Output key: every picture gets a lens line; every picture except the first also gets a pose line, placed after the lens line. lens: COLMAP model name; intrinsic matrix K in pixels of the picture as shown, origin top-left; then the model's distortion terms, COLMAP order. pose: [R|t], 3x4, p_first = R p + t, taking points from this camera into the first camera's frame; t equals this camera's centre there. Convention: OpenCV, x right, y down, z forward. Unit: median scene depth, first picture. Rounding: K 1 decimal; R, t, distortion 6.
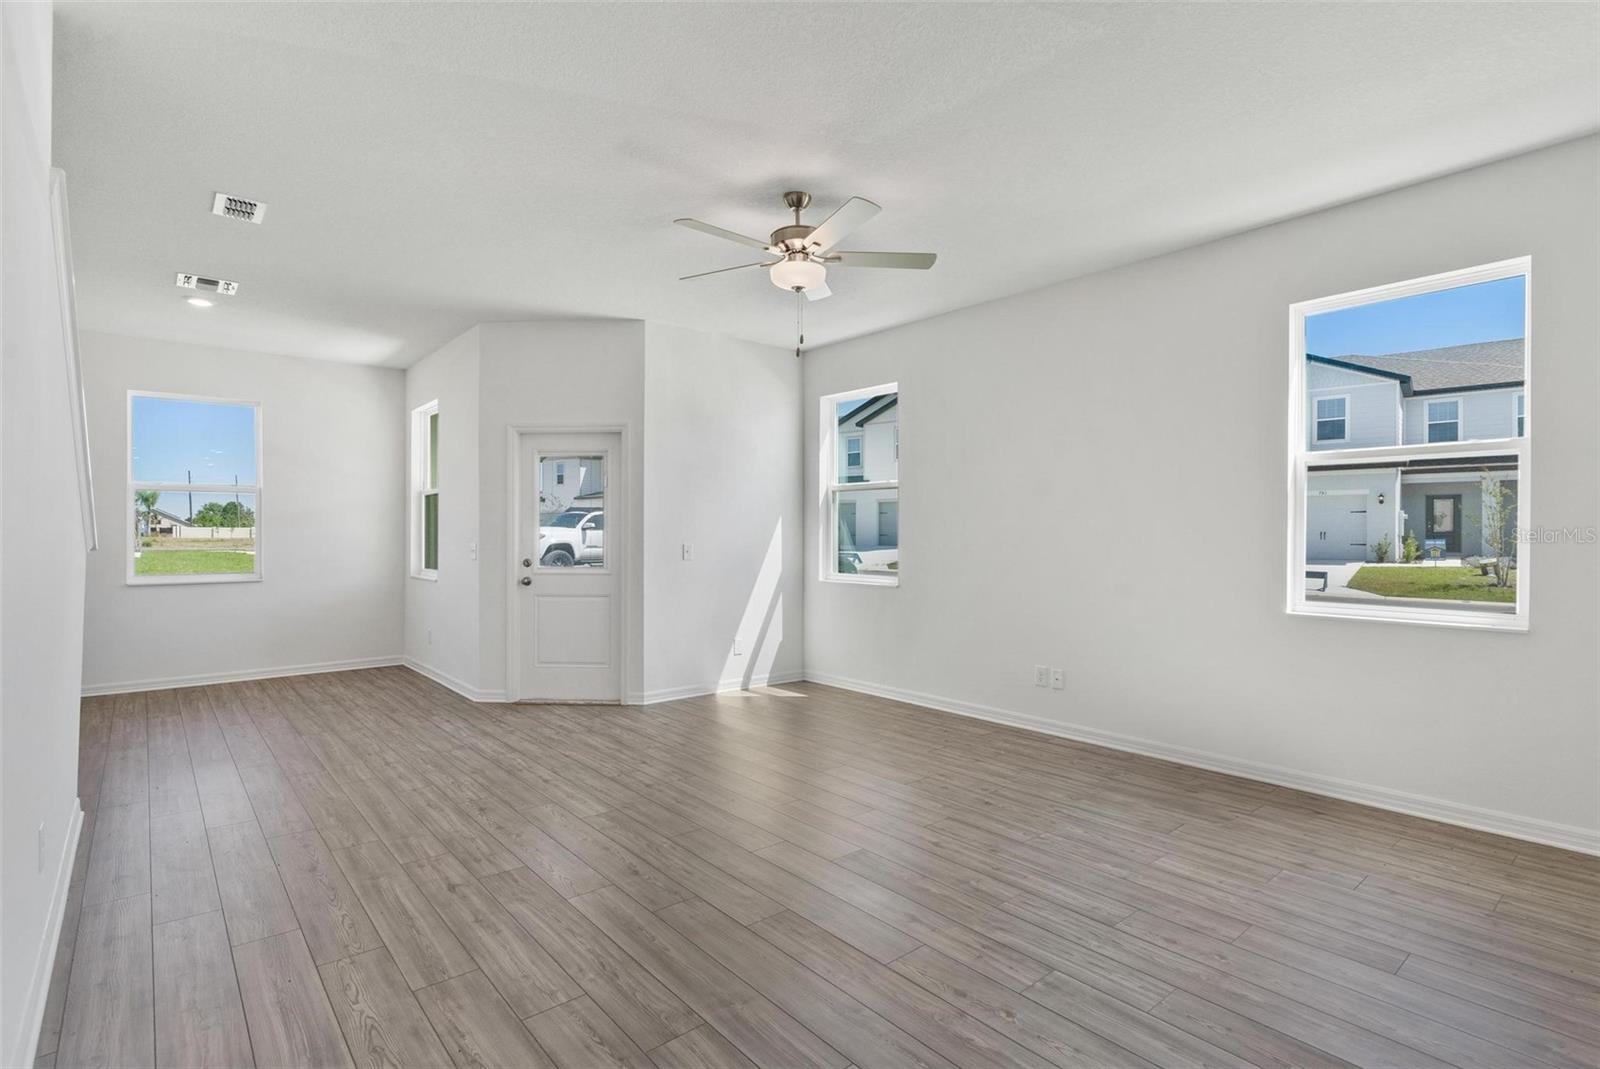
lens RADIAL K [[770.0, 0, 795.5], [0, 770.0, 534.8], [0, 0, 1]] dist [0.001495, -0.000185]
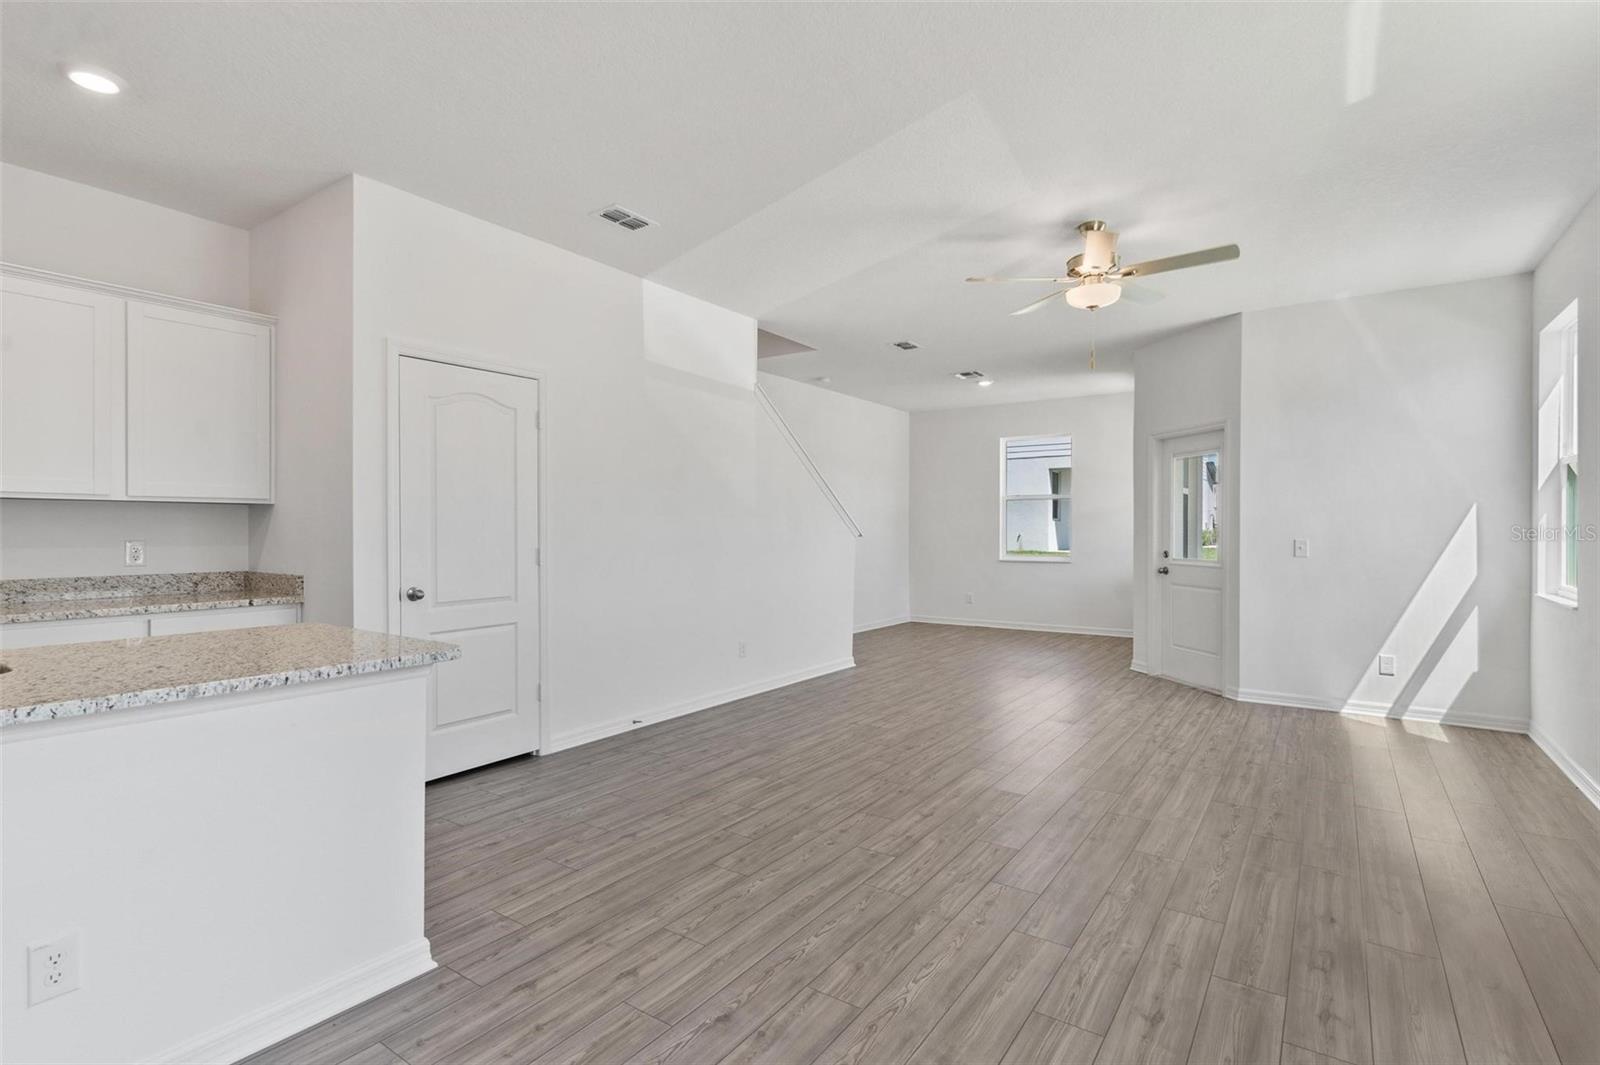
lens RADIAL K [[774.3, 0, 795.4], [0, 774.3, 530.4], [0, 0, 1]] dist [-0.001444, 0.000271]
pose [[0.259208, 0.002857, -0.965817, 0.750405], [-0.002484, 0.999994, 0.002292, 0.000571], [0.965818, 0.001805, 0.259214, 0.232626]]
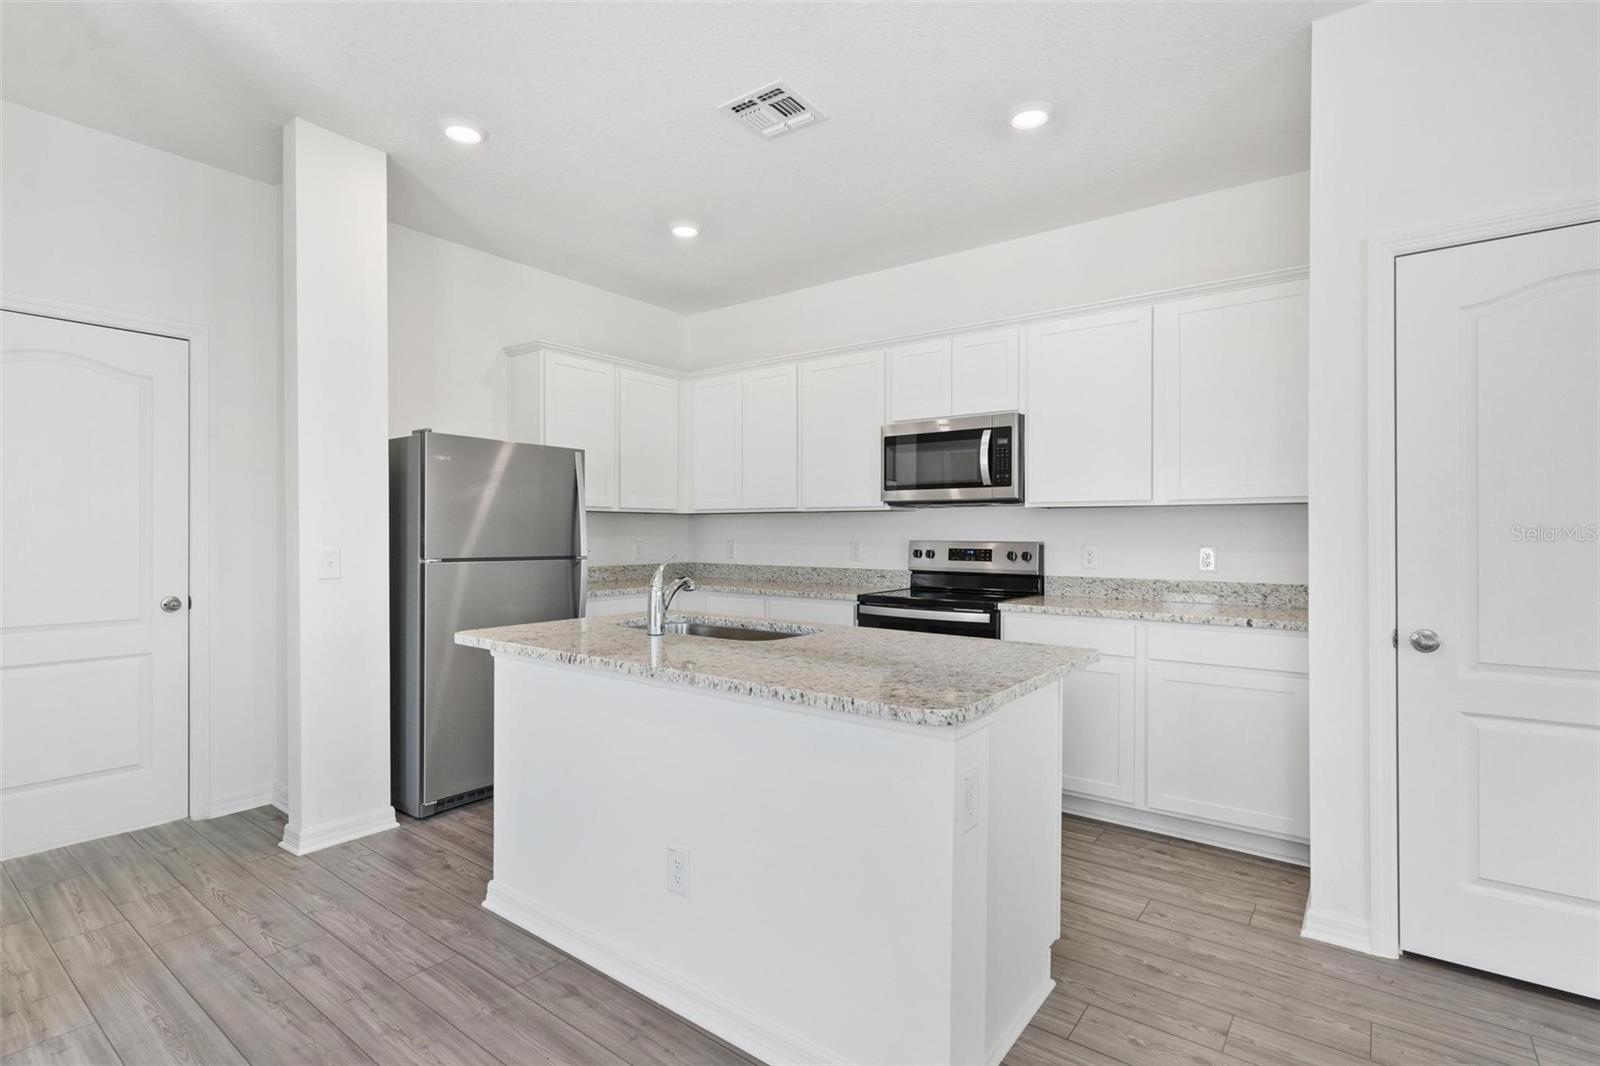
lens RADIAL K [[770.0, 0, 795.5], [0, 770.0, 533.3], [0, 0, 1]] dist [0.001495, -0.000185]
pose [[-0.977117, -0.002528, -0.212688, 0.369960], [-0.002988, 0.999994, 0.001842, 0.002012], [0.212682, 0.002435, -0.977118, 0.445053]]
